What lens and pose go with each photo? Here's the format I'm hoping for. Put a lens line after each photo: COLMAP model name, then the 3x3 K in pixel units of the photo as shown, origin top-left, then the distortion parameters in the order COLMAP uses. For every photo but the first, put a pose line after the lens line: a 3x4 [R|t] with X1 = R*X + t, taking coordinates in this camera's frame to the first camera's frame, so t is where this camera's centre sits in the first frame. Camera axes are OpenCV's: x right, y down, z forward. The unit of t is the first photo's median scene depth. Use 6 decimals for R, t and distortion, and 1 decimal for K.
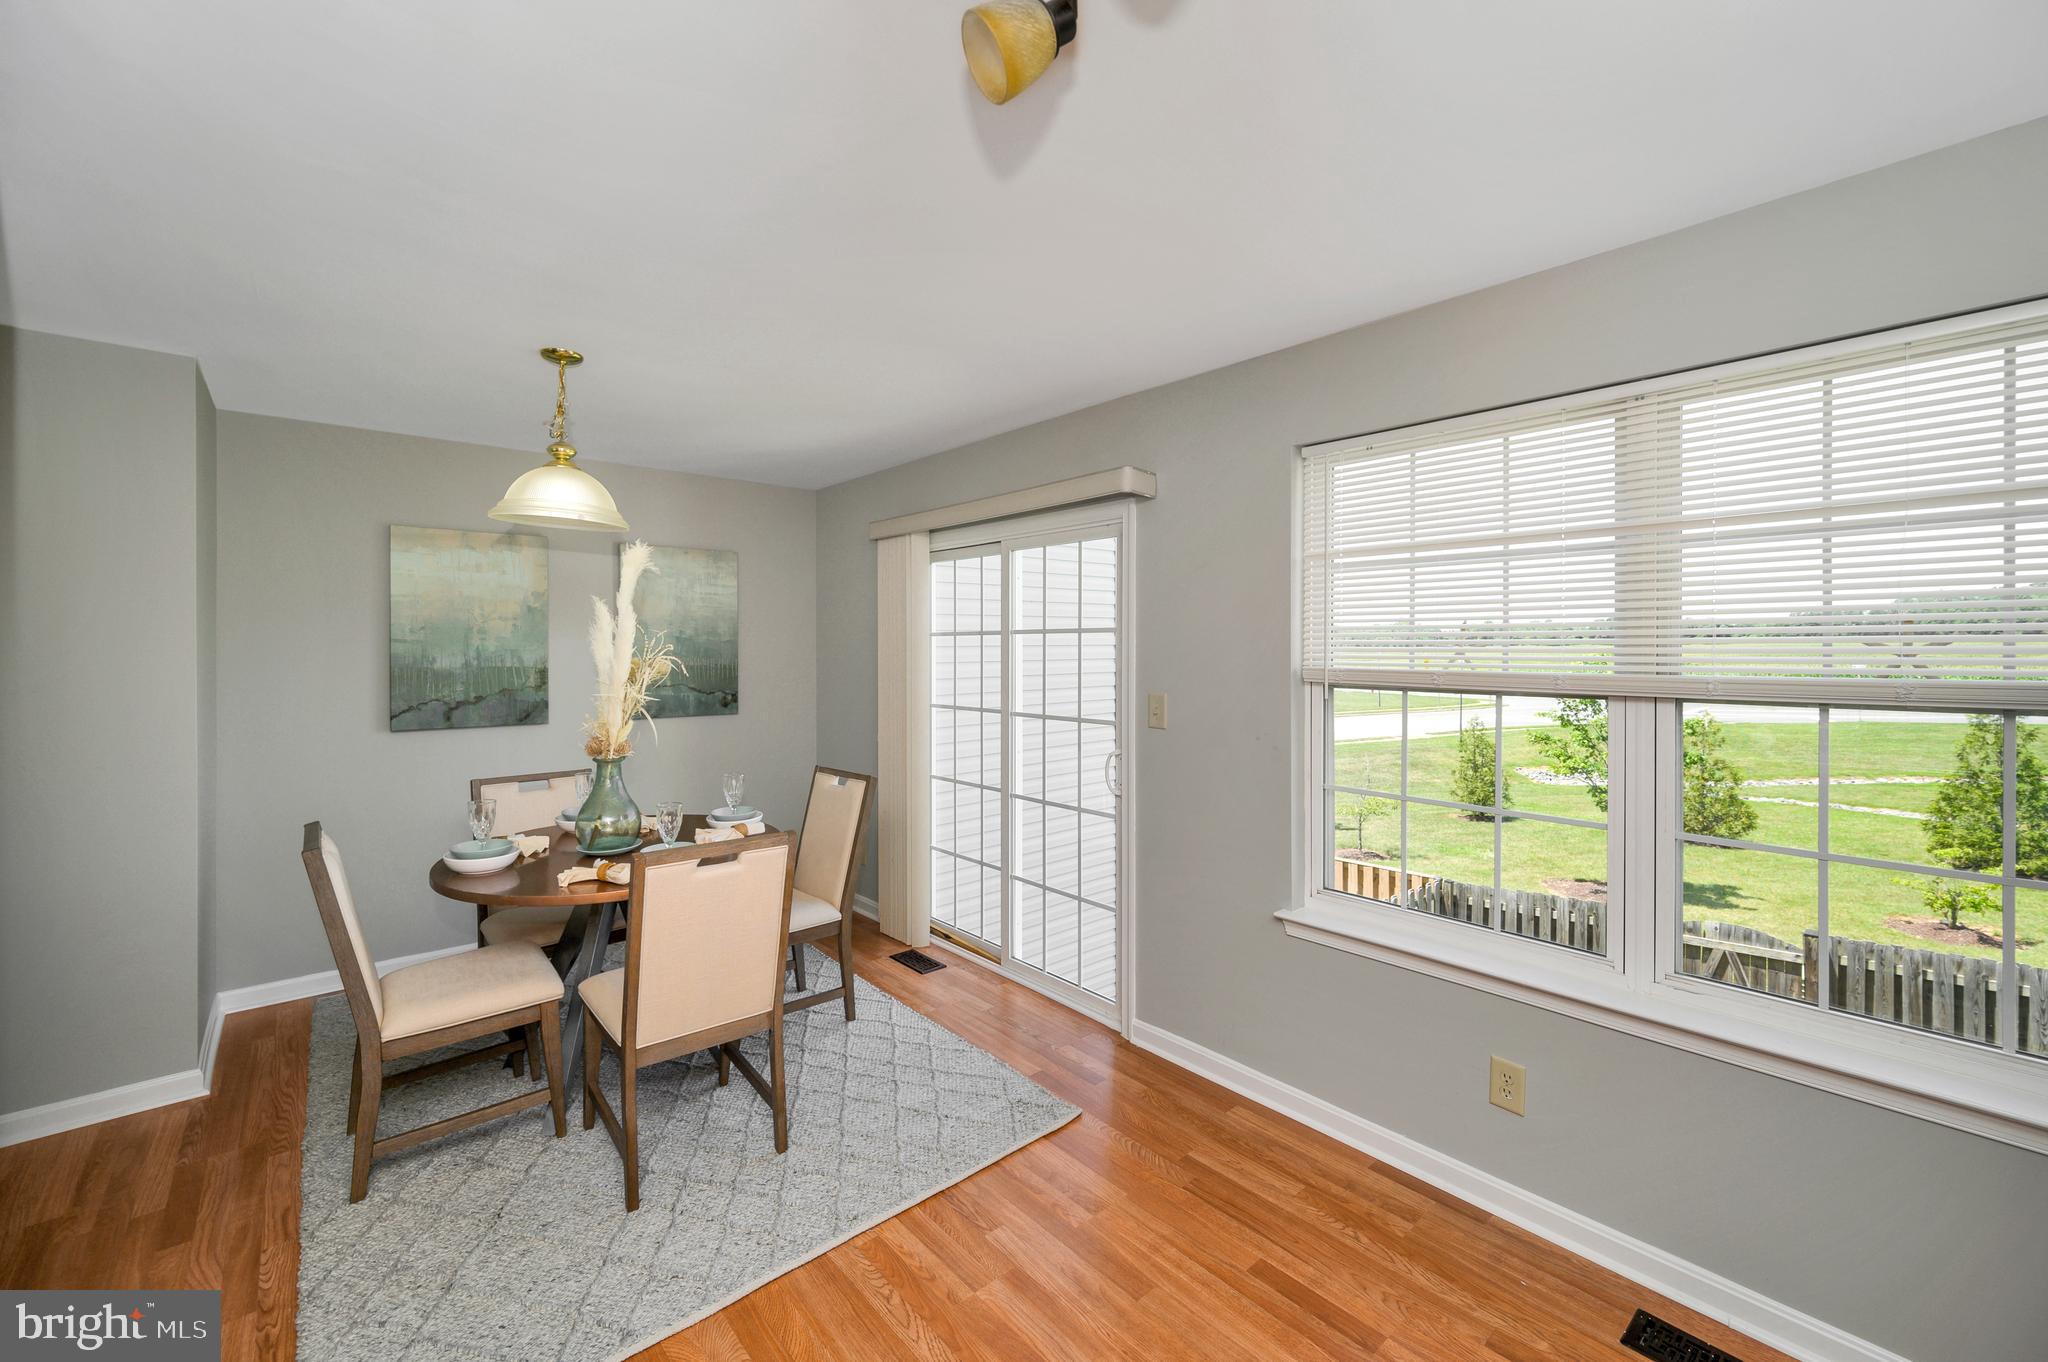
lens RADIAL K [[824.7, 0, 1076.8], [0, 824.7, 659.9], [0, 0, 1]] dist [0.013088, -0.000047]
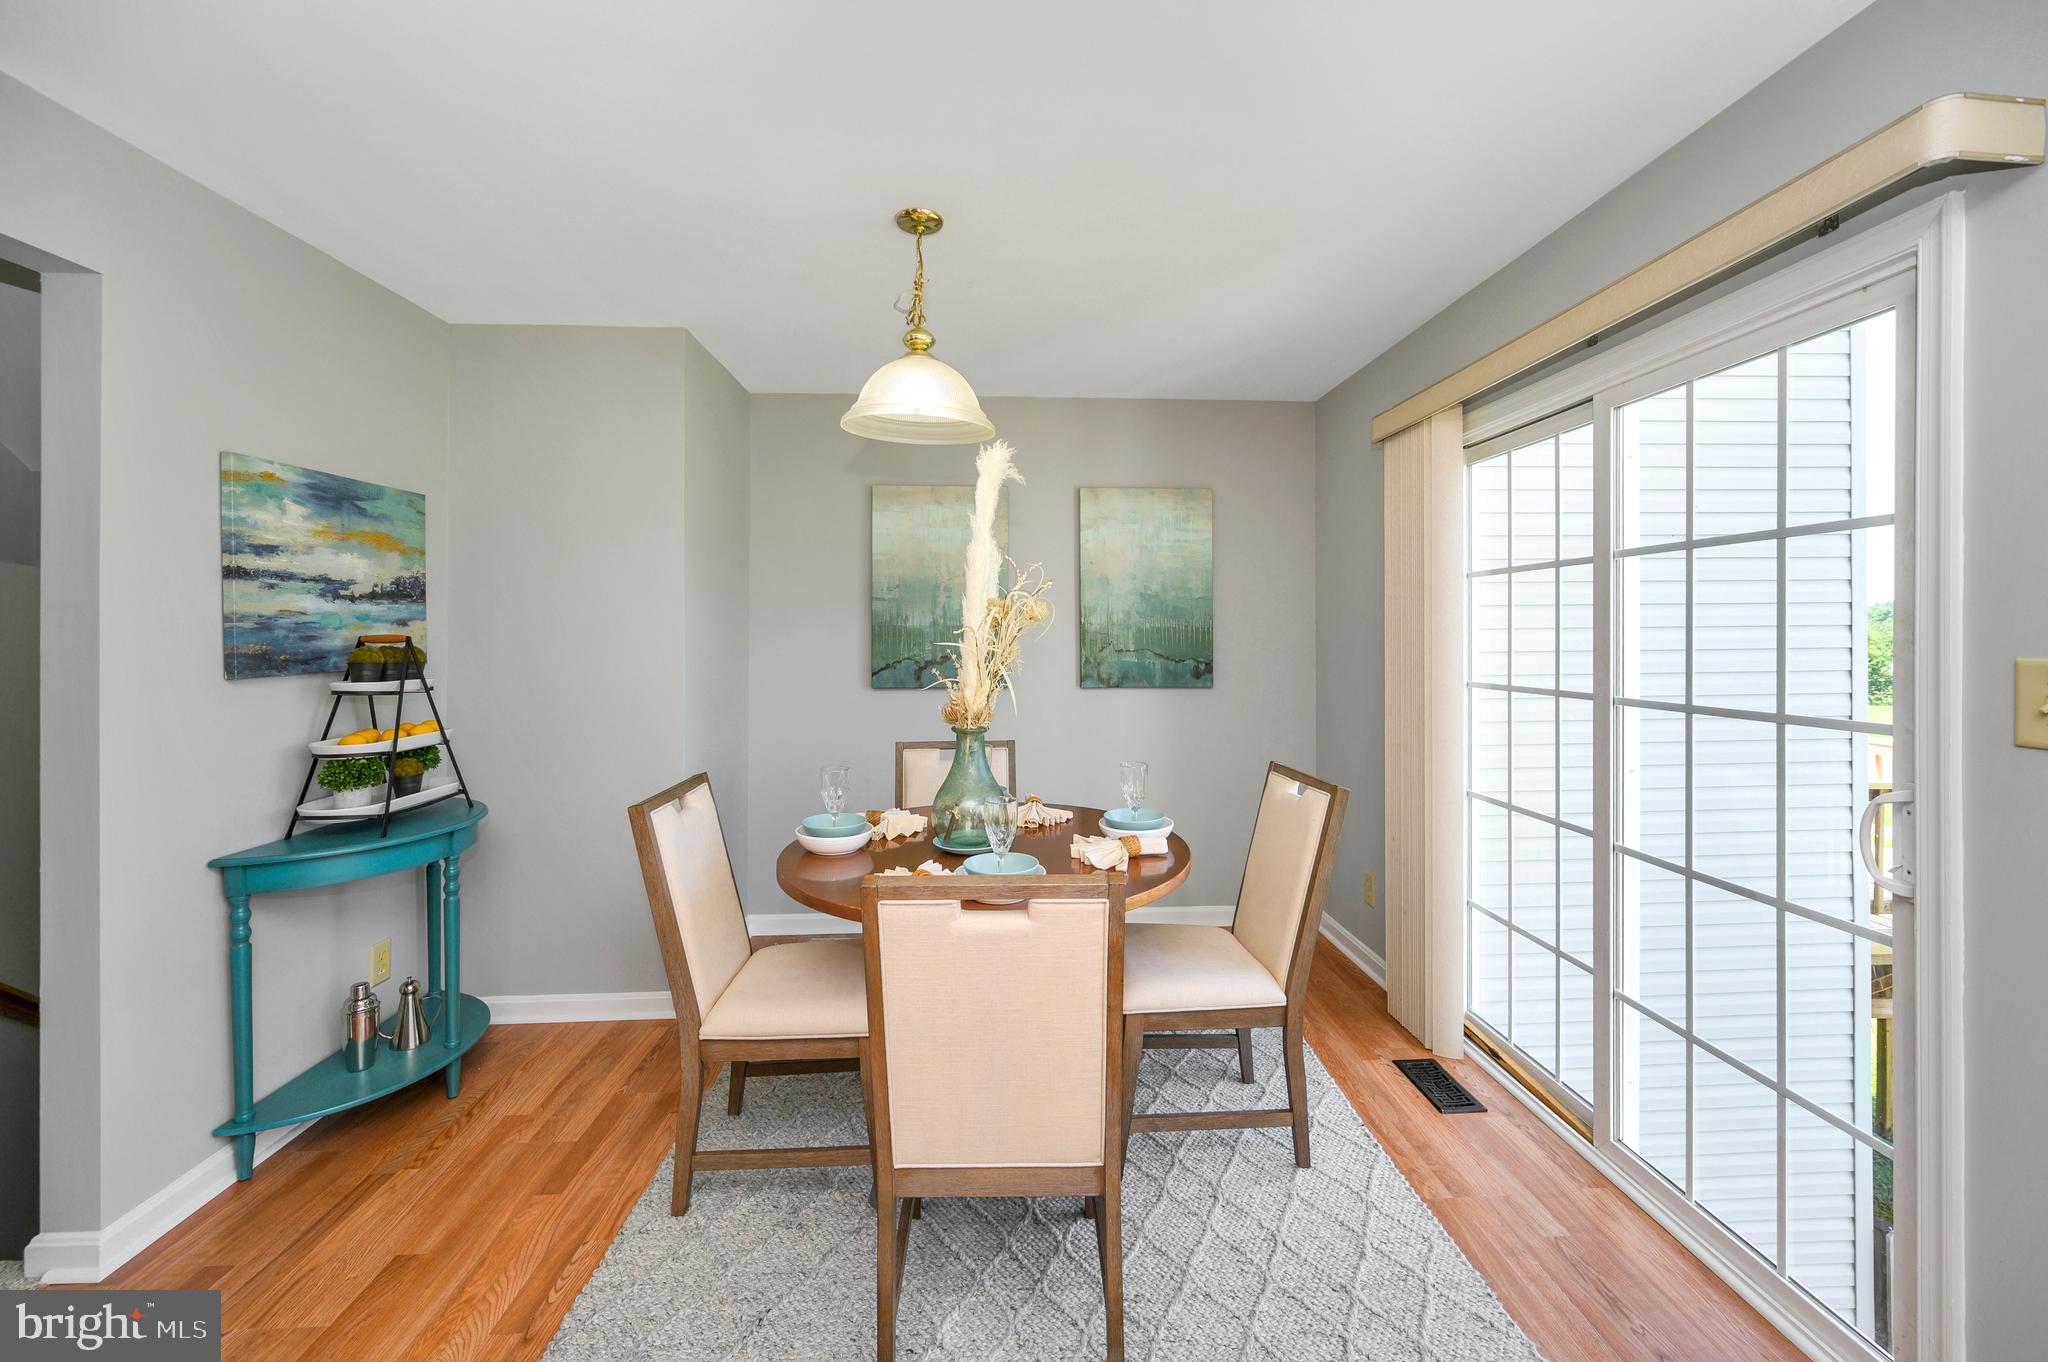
lens RADIAL K [[847.3, 0, 1023.2], [0, 847.3, 641.1], [0, 0, 1]] dist [0.001114, -0.000038]
pose [[0.754737, 0.000825, -0.656027, -0.006190], [-0.003703, 0.999989, -0.003003, 0.029833], [0.656017, 0.004695, 0.754731, 0.328625]]
